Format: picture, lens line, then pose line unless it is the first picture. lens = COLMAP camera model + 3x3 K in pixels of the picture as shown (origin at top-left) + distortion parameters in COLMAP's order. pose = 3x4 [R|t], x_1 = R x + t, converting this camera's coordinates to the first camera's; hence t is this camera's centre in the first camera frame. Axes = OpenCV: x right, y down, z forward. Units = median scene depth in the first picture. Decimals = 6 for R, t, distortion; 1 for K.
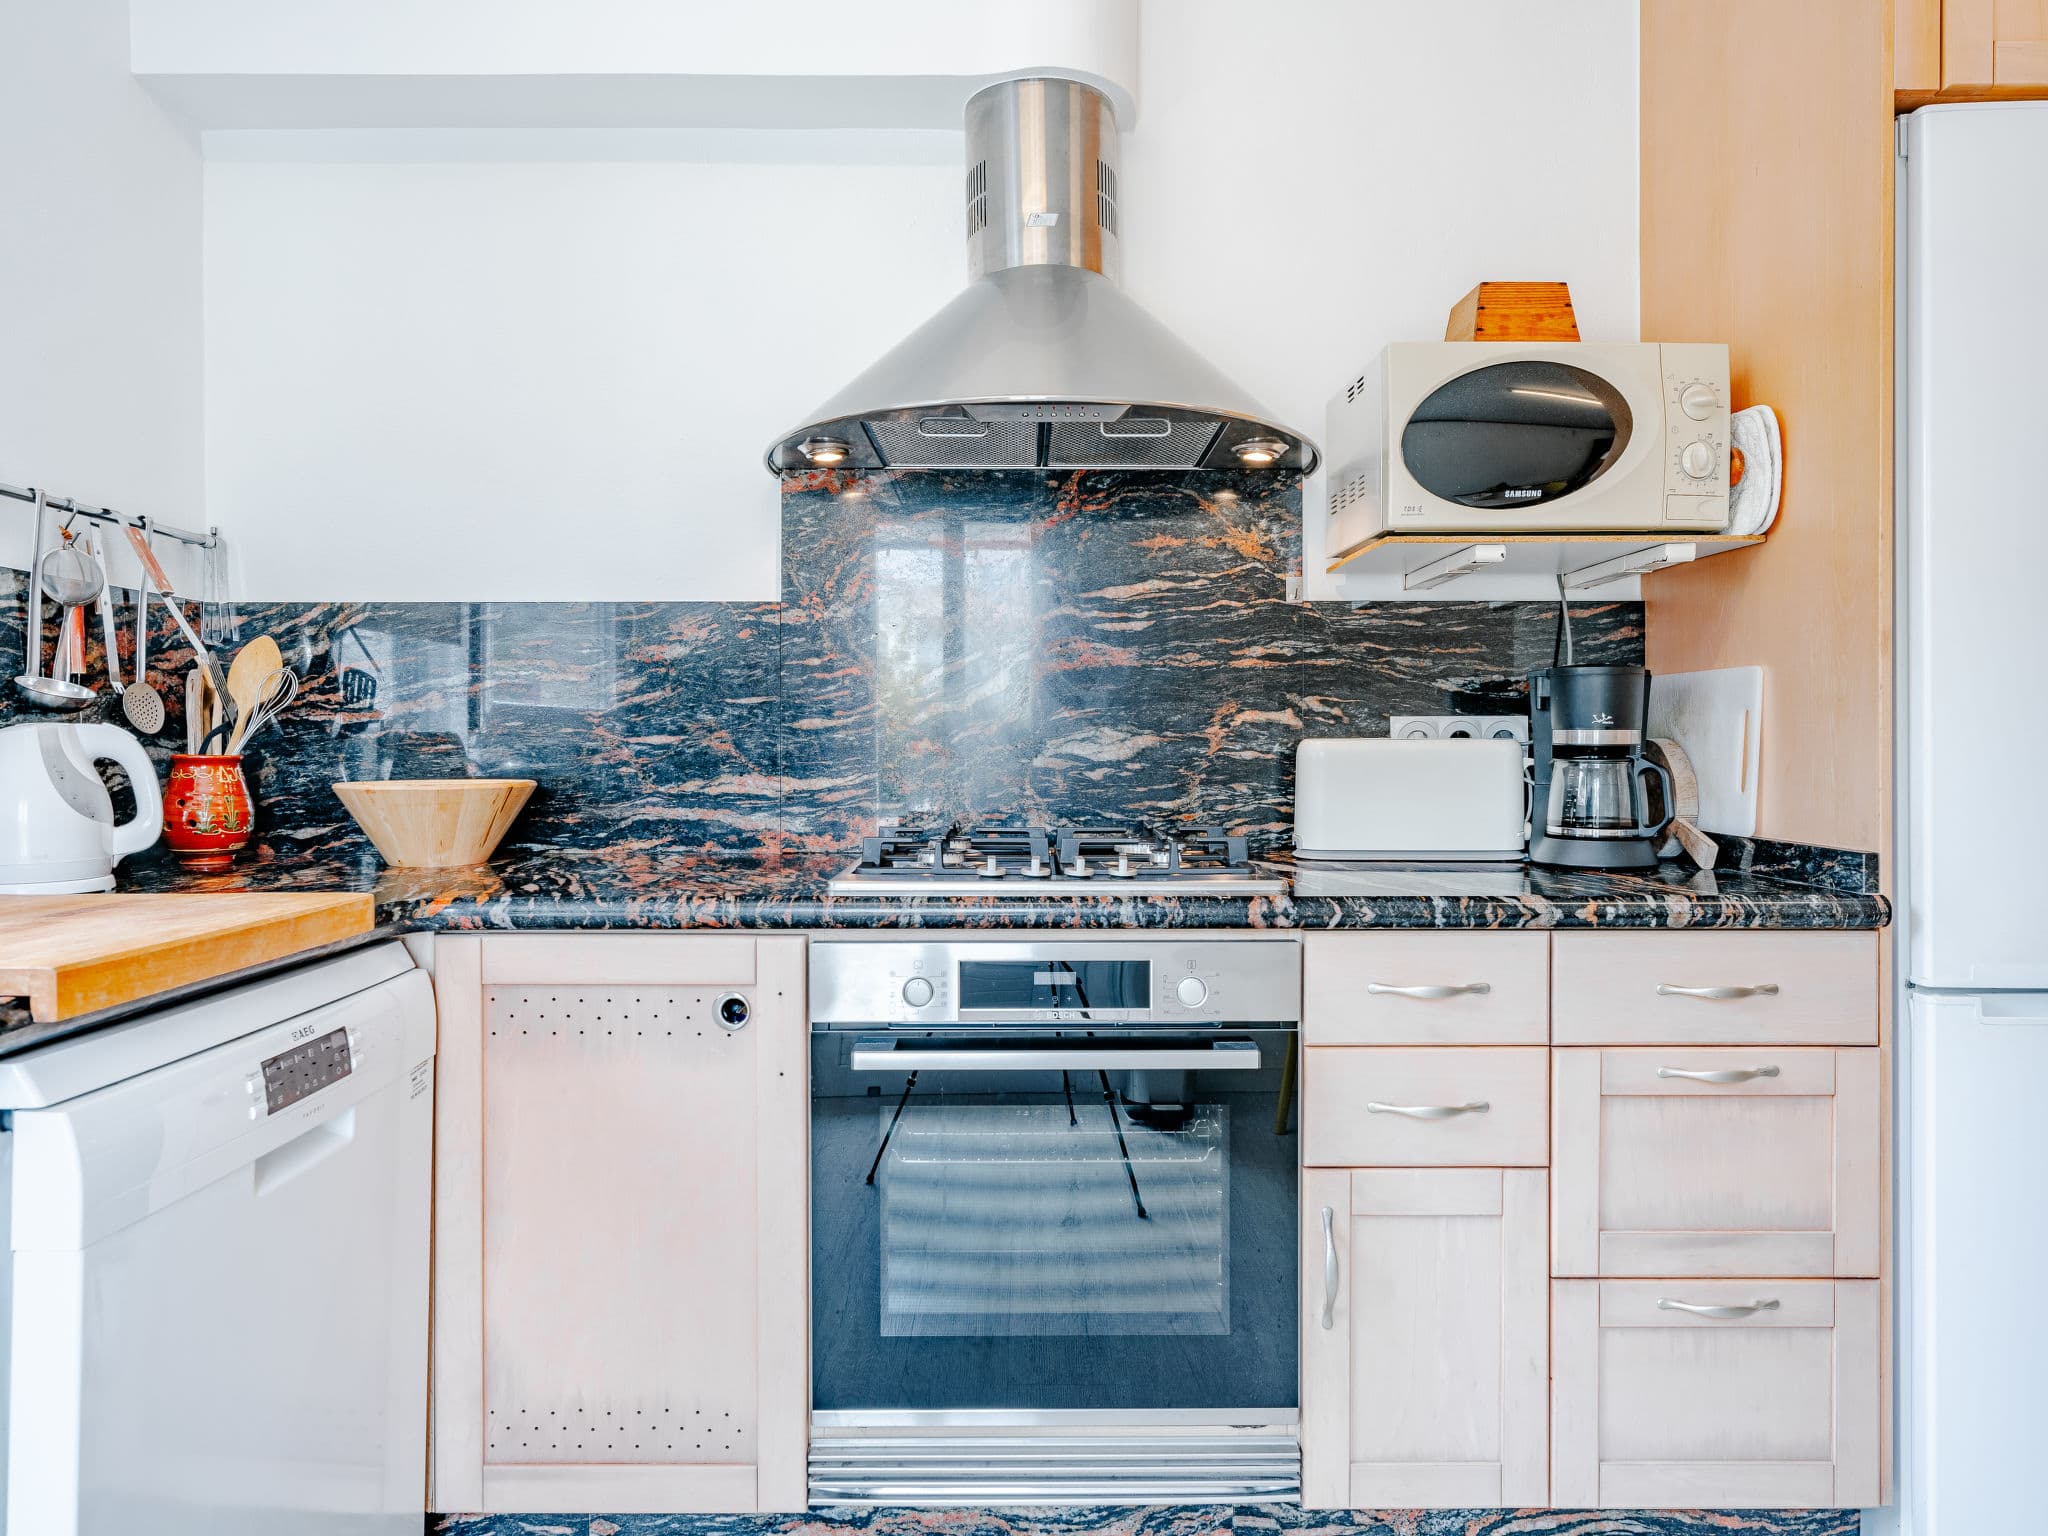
lens RADIAL K [[1276.0, 0, 1027.0], [0, 1276.0, 753.1], [0, 0, 1]] dist [-0.006878, 0.006901]
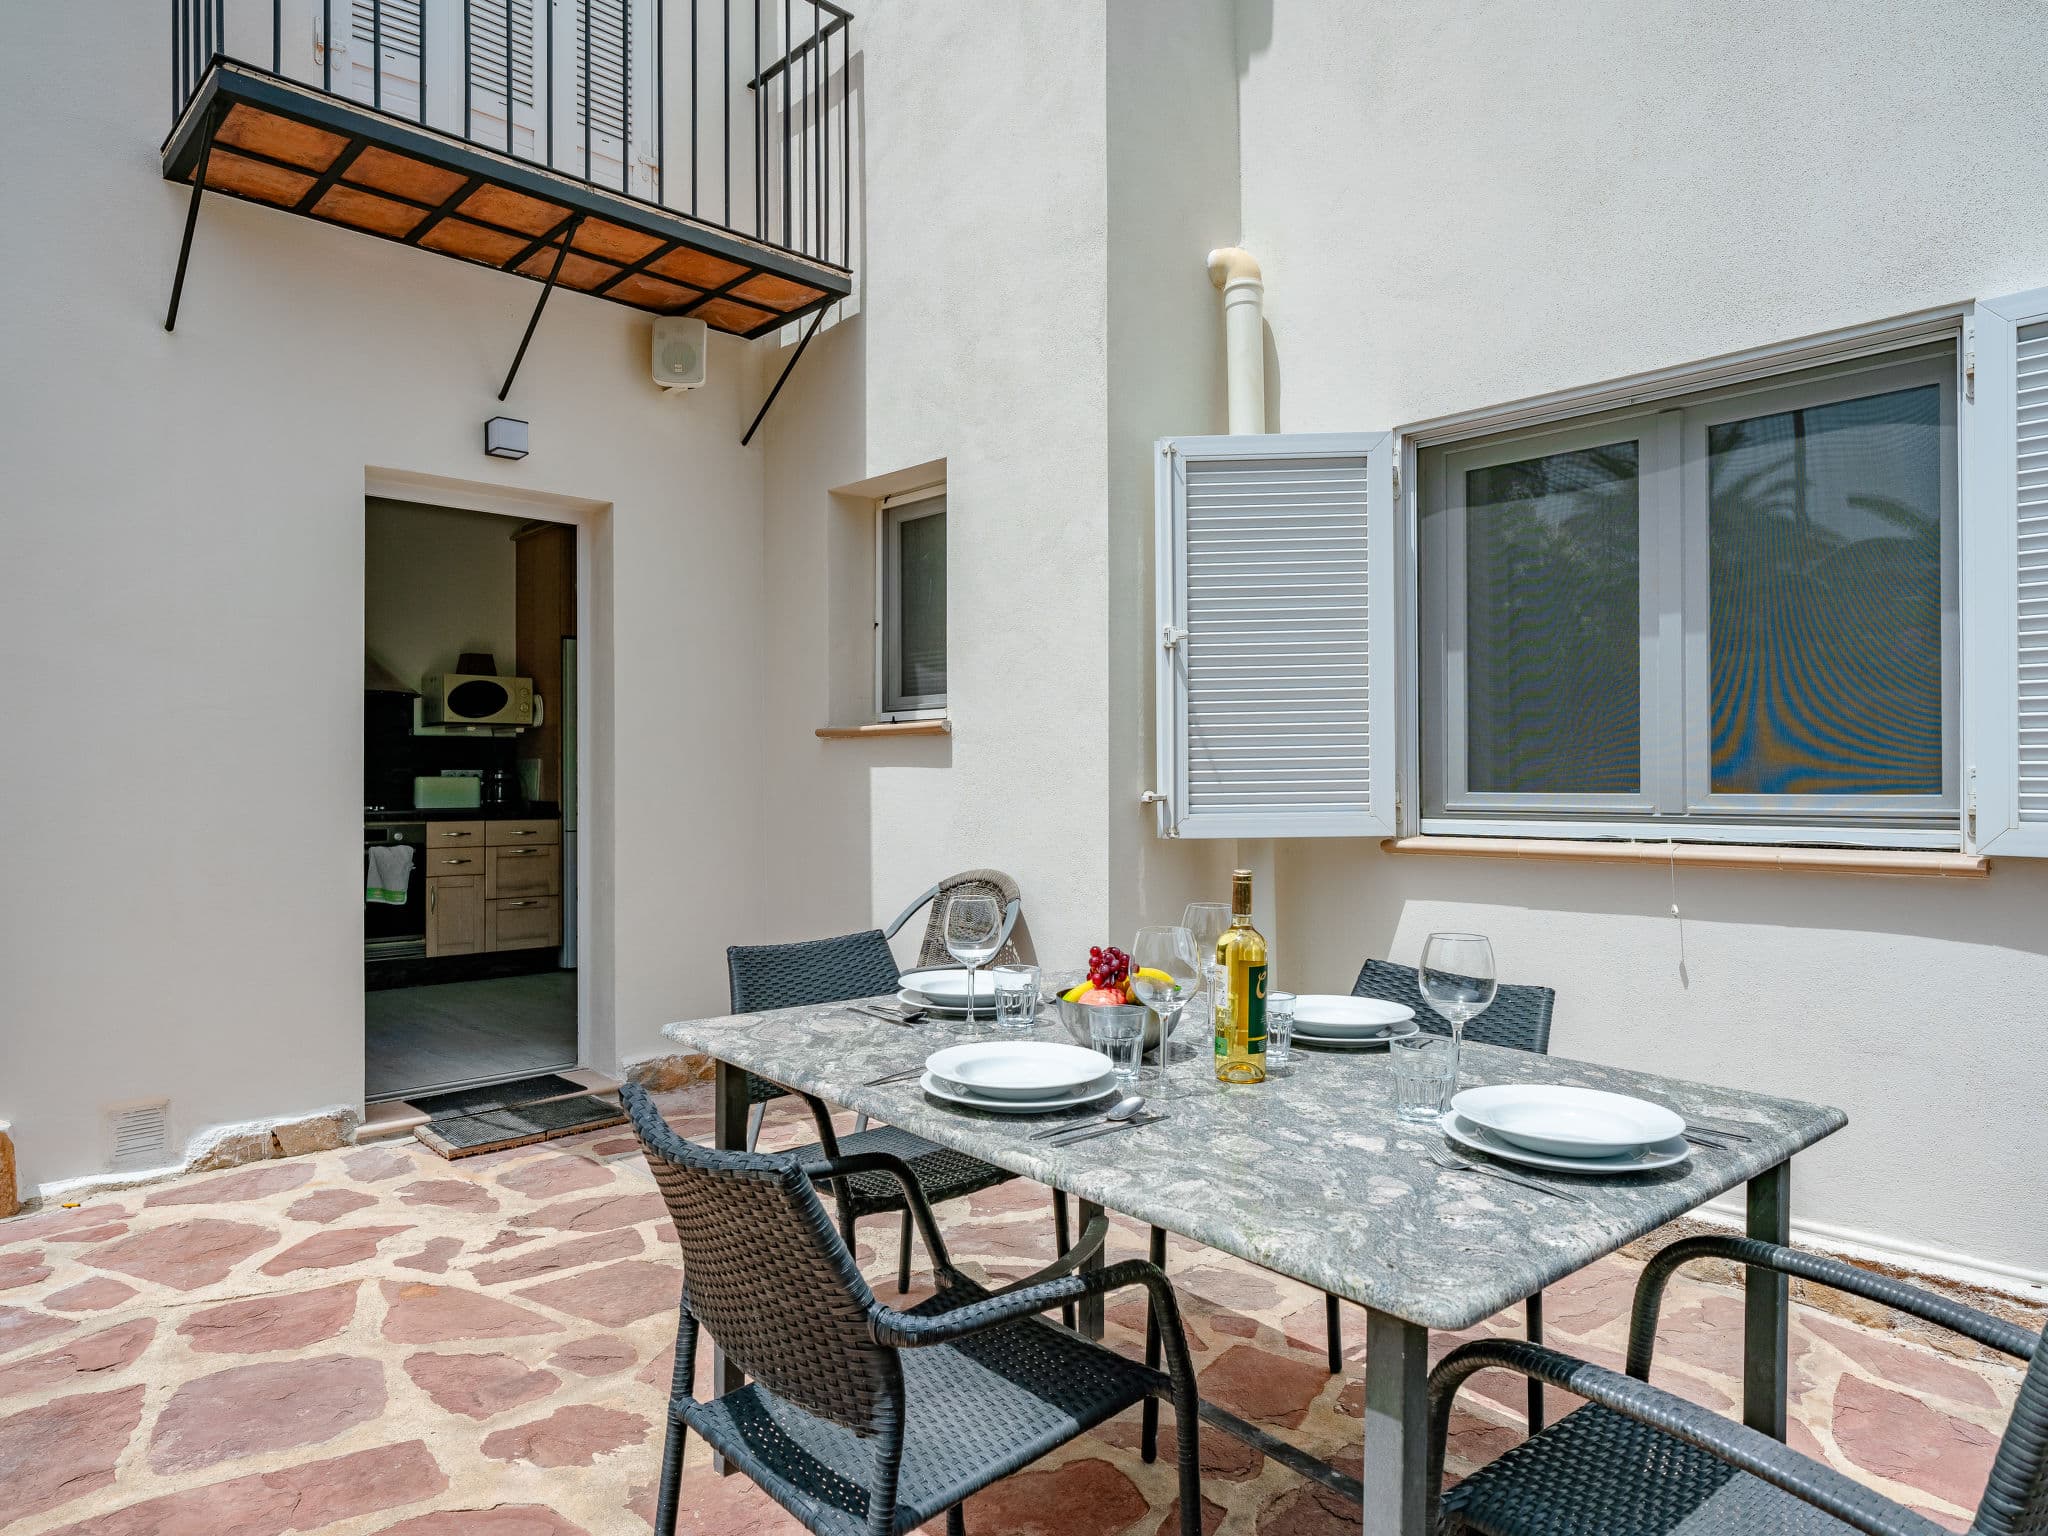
lens RADIAL K [[1276.0, 0, 1027.0], [0, 1276.0, 768.7], [0, 0, 1]] dist [-0.006878, 0.006901]
pose [[0.731220, 0.005238, 0.682122, -0.986001], [0.003464, 0.999929, -0.011392, 0.014080], [-0.682133, 0.010693, 0.731150, -2.816481]]
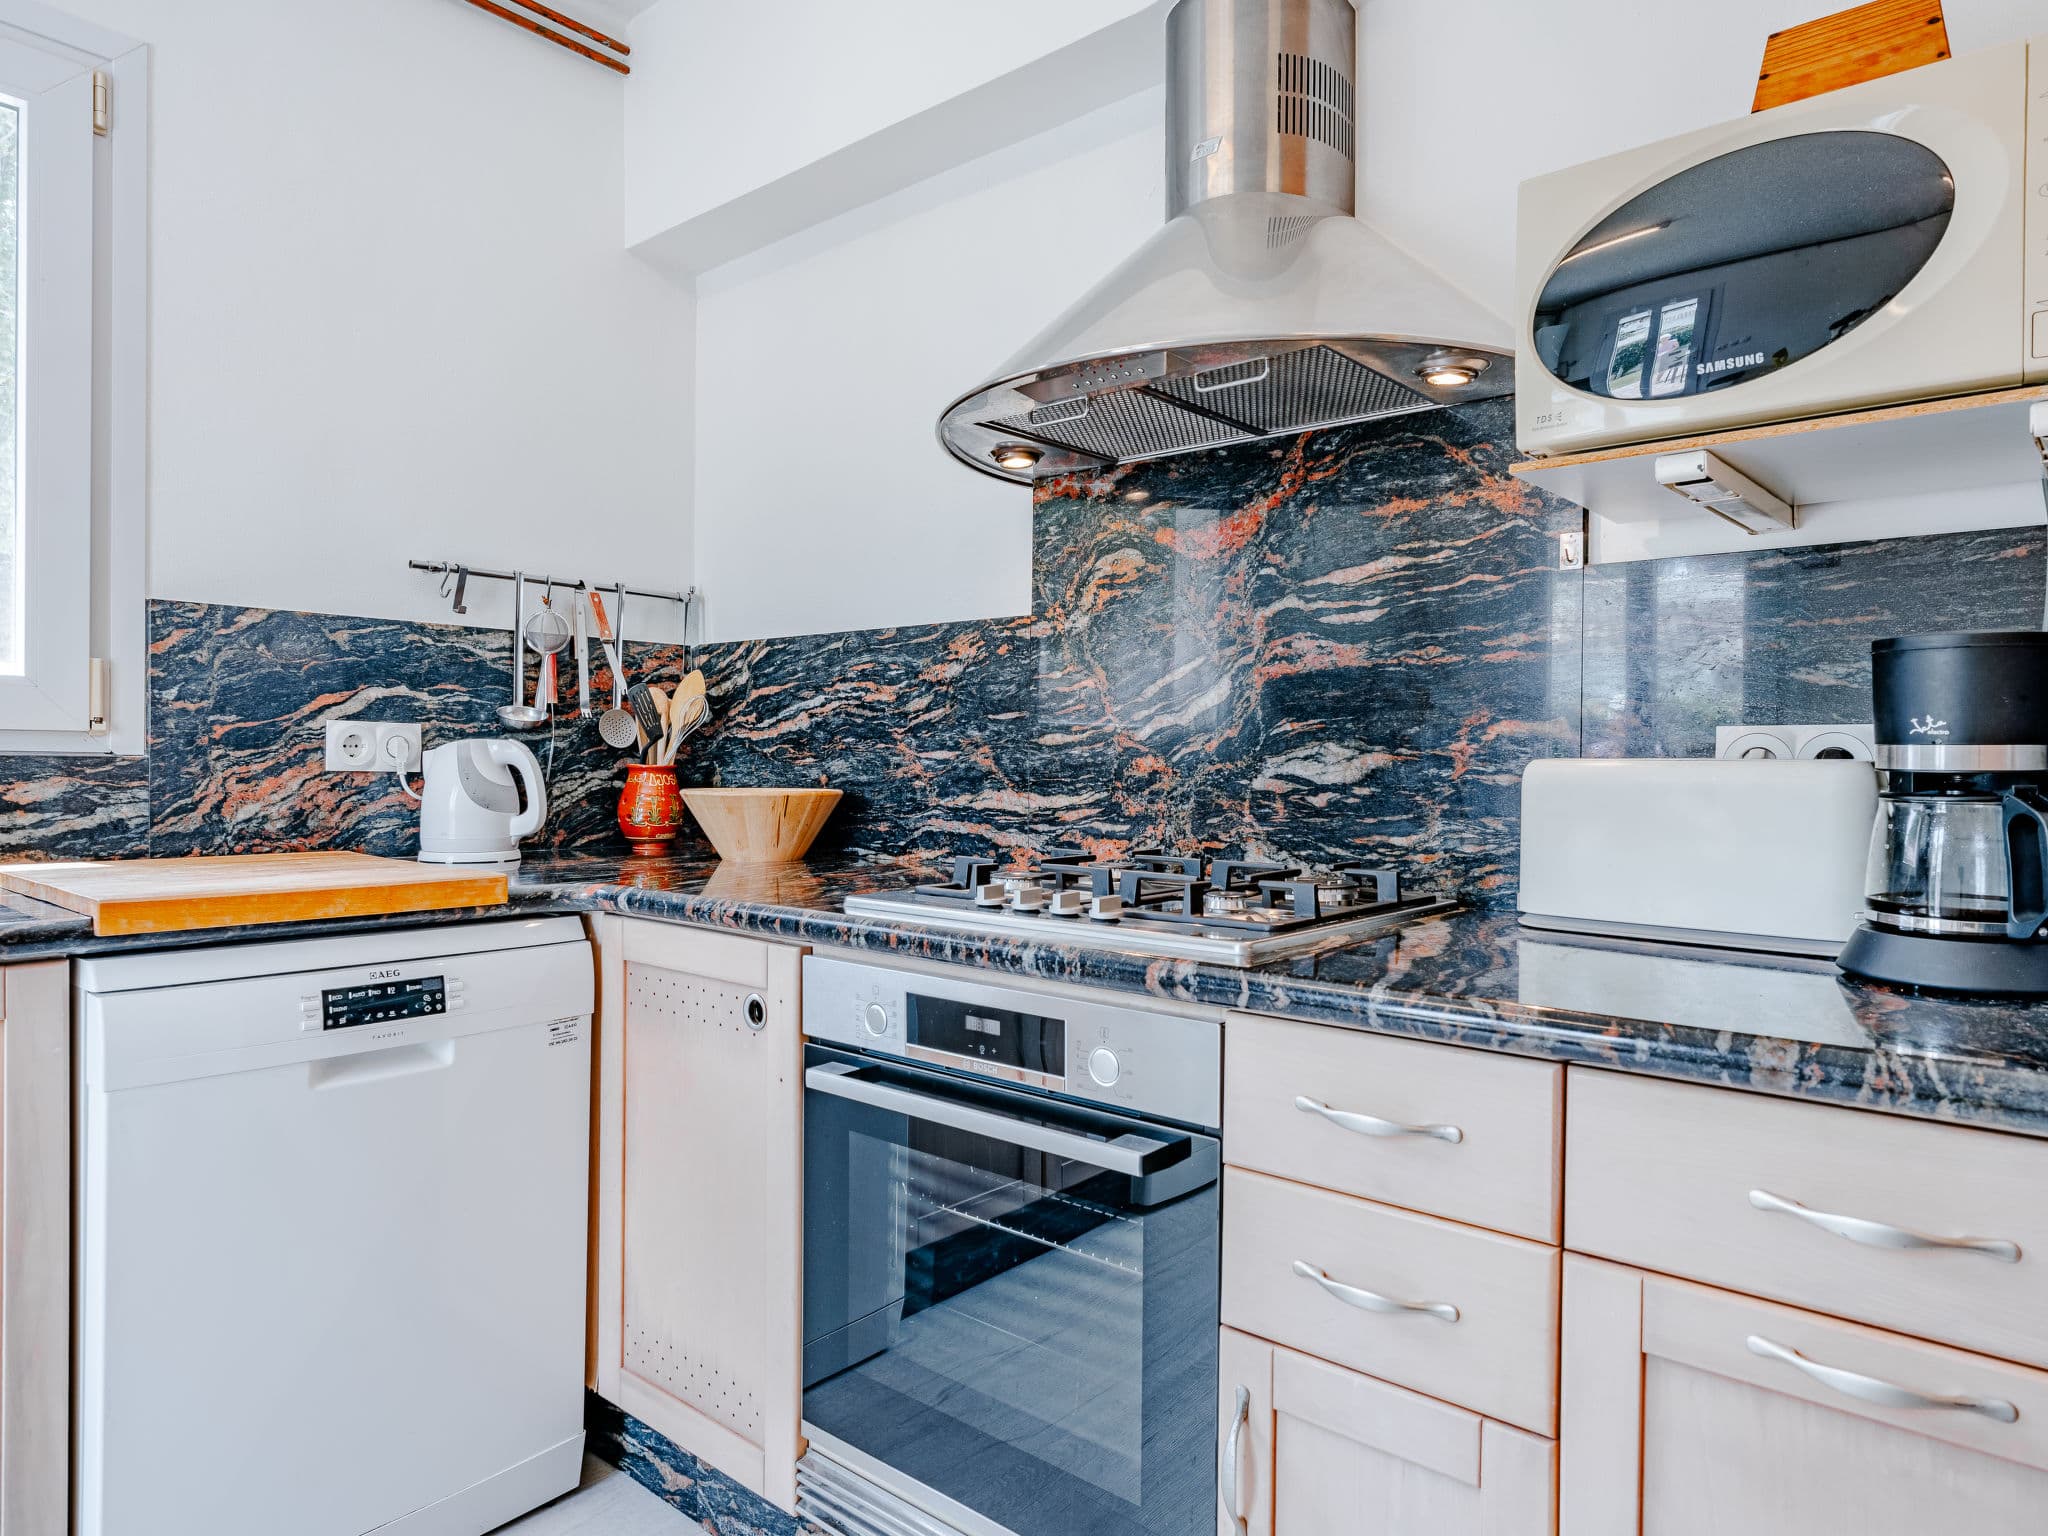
lens RADIAL K [[1276.0, 0, 1015.1], [0, 1276.0, 771.2], [0, 0, 1]] dist [-0.006878, 0.006901]
pose [[0.752296, 0.013980, -0.658677, 0.498983], [-0.015707, 0.999871, 0.003282, -0.001784], [0.658639, 0.007877, 0.752418, 0.283375]]
